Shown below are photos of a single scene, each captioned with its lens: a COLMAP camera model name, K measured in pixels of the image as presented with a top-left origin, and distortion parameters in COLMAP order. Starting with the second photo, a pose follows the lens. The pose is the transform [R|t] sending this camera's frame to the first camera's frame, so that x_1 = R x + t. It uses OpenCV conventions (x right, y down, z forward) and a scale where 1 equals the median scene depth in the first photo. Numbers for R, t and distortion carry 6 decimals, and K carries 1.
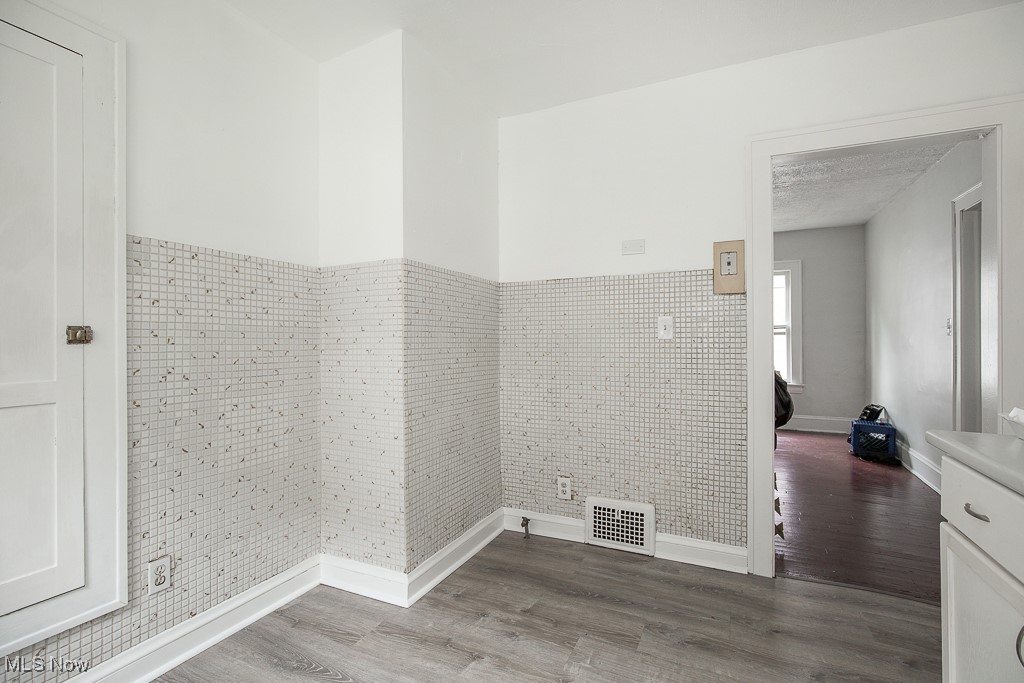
lens RADIAL K [[477.4, 0, 519.7], [0, 477.4, 345.3], [0, 0, 1]] dist [0.004906, 0.000558]
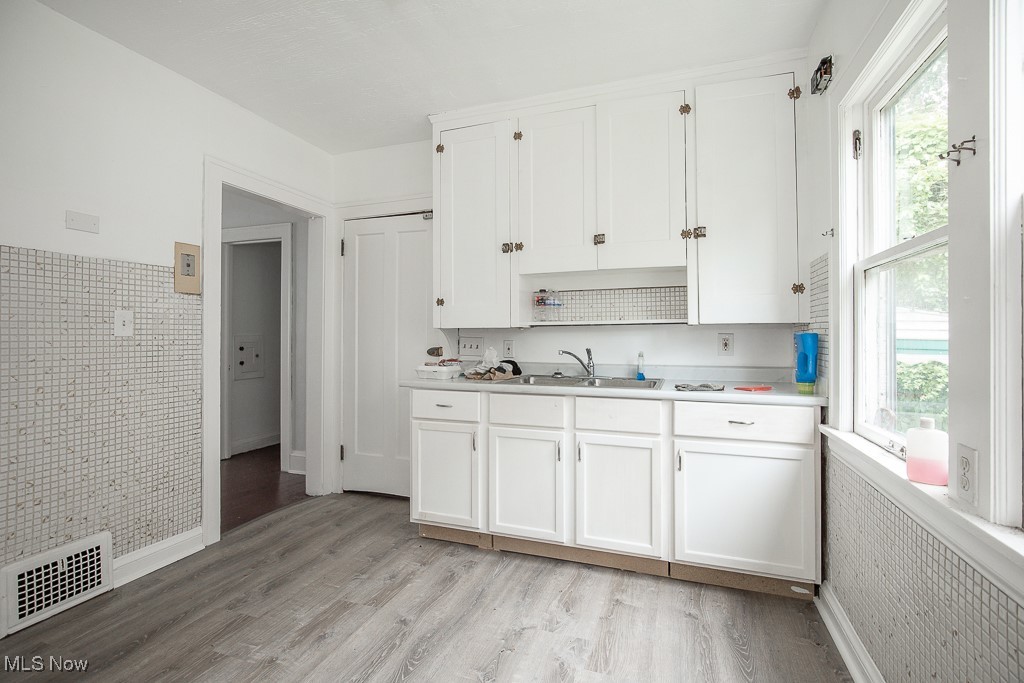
lens RADIAL K [[472.1, 0, 512.3], [0, 472.1, 334.9], [0, 0, 1]] dist [0.002646, 0.000537]
pose [[-0.091897, 0.002585, 0.995765, -0.647562], [0.011487, 0.999933, -0.001536, -0.005888], [-0.995702, 0.011297, -0.091920, 0.364684]]
